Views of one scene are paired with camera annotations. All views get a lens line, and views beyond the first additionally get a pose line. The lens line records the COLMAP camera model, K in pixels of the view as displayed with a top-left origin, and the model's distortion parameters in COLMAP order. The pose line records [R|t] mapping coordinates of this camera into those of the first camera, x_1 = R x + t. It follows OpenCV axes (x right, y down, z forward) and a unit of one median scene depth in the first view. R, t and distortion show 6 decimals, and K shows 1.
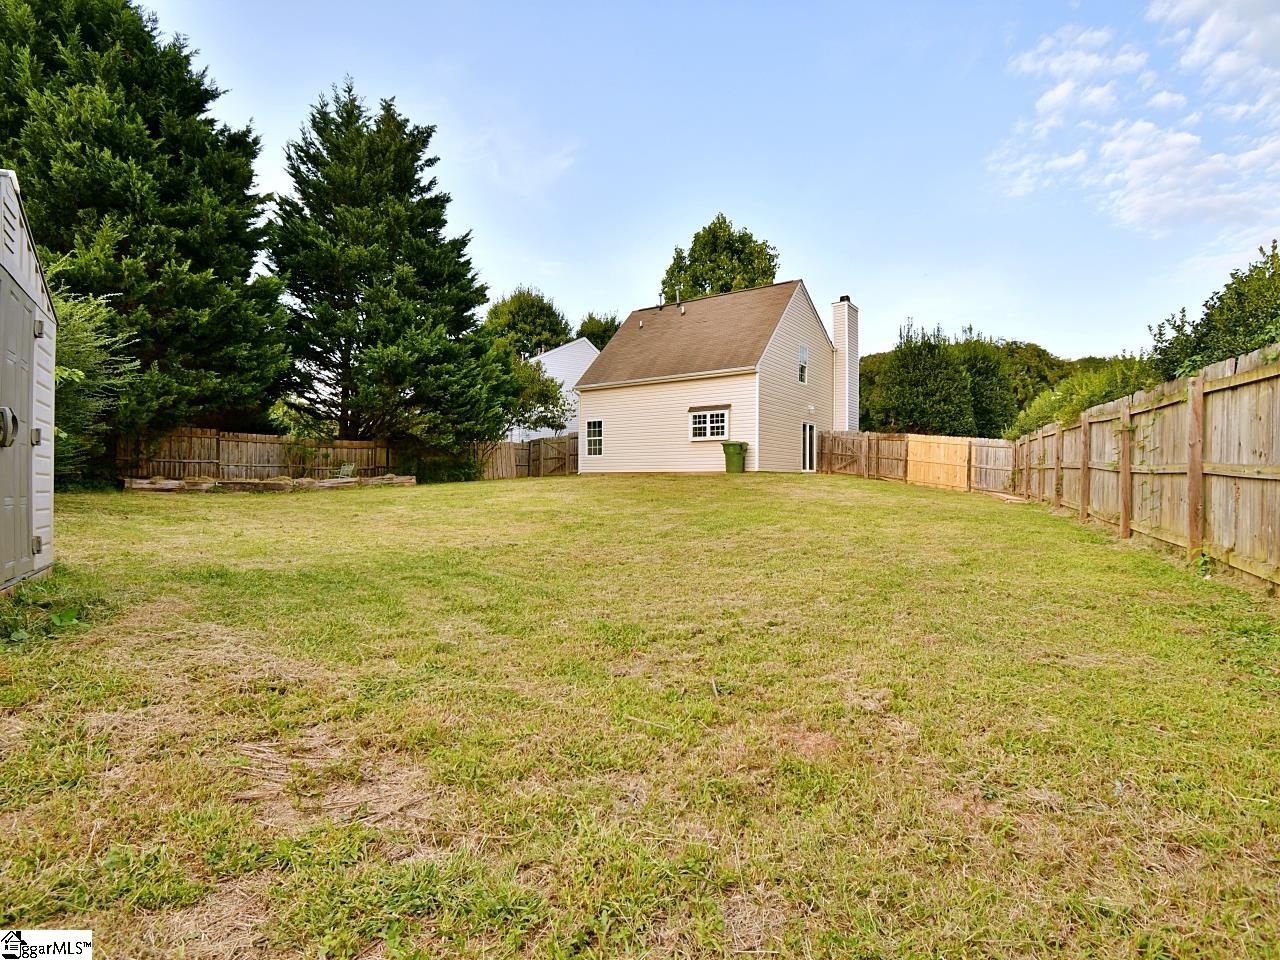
lens RADIAL K [[636.4, 0, 640.0], [0, 636.4, 480.0], [0, 0, 1]] dist [0.021461, -0.028850]
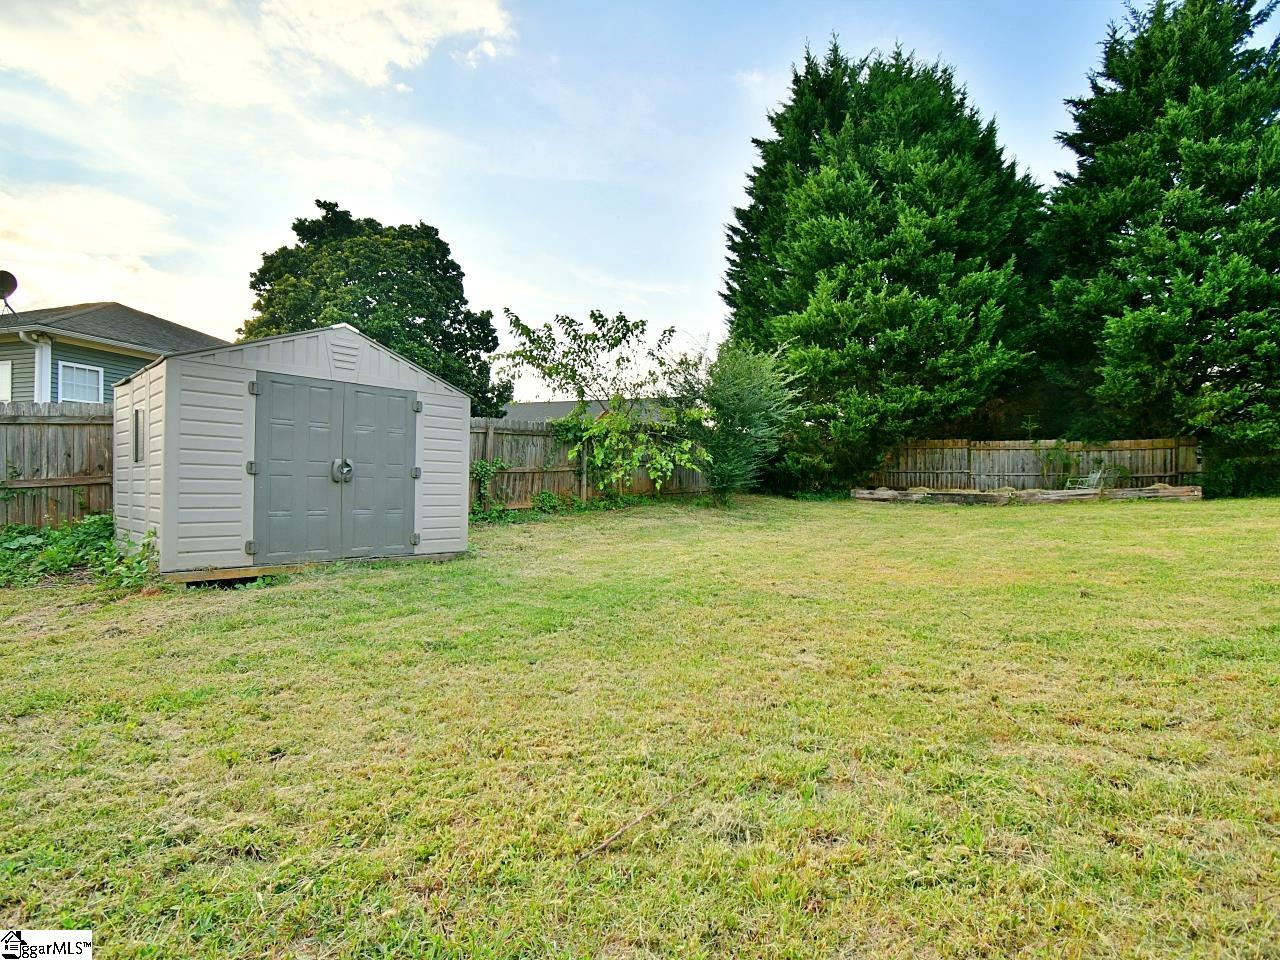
lens RADIAL K [[636.4, 0, 640.0], [0, 636.4, 480.0], [0, 0, 1]] dist [0.021461, -0.028850]
pose [[0.228801, -0.004863, -0.973461, 0.210907], [-0.000565, 0.999987, -0.005129, -0.011405], [0.973473, 0.001723, 0.228795, 0.309796]]
